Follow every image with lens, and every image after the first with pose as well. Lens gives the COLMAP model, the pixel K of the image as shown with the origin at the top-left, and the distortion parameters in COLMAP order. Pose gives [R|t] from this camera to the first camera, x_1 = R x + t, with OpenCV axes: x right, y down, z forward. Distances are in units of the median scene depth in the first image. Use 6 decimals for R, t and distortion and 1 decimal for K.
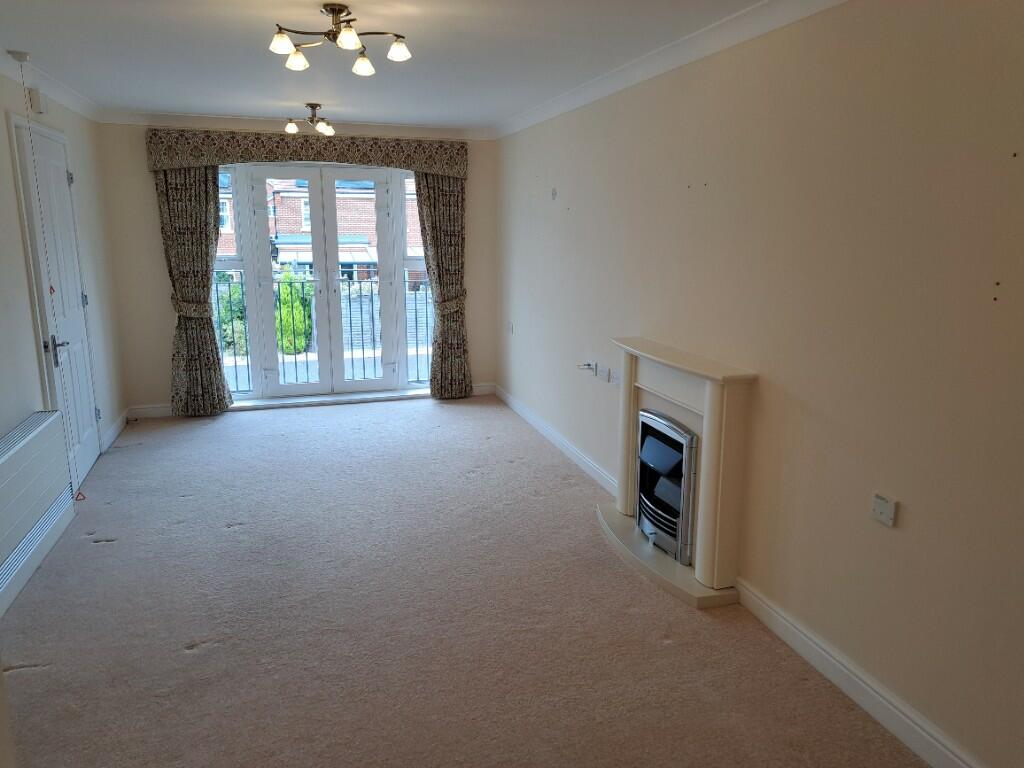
lens RADIAL K [[715.6, 0, 512.0], [0, 715.6, 384.0], [0, 0, 1]] dist [0.074683, -0.000411]
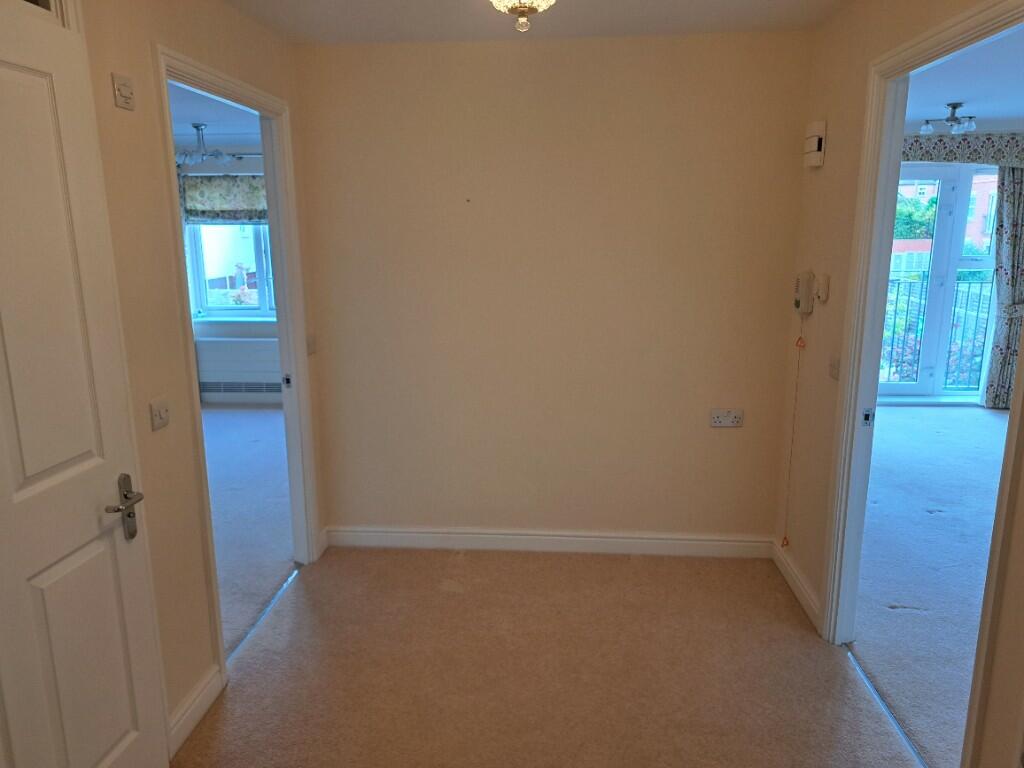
lens RADIAL K [[728.0, 0, 512.0], [0, 728.0, 384.0], [0, 0, 1]] dist [0.034432, -0.002040]
pose [[0.933915, 0.067093, -0.351143, -0.377531], [-0.070450, 0.997510, 0.003224, 0.032324], [0.350485, 0.021727, 0.936316, -0.129577]]
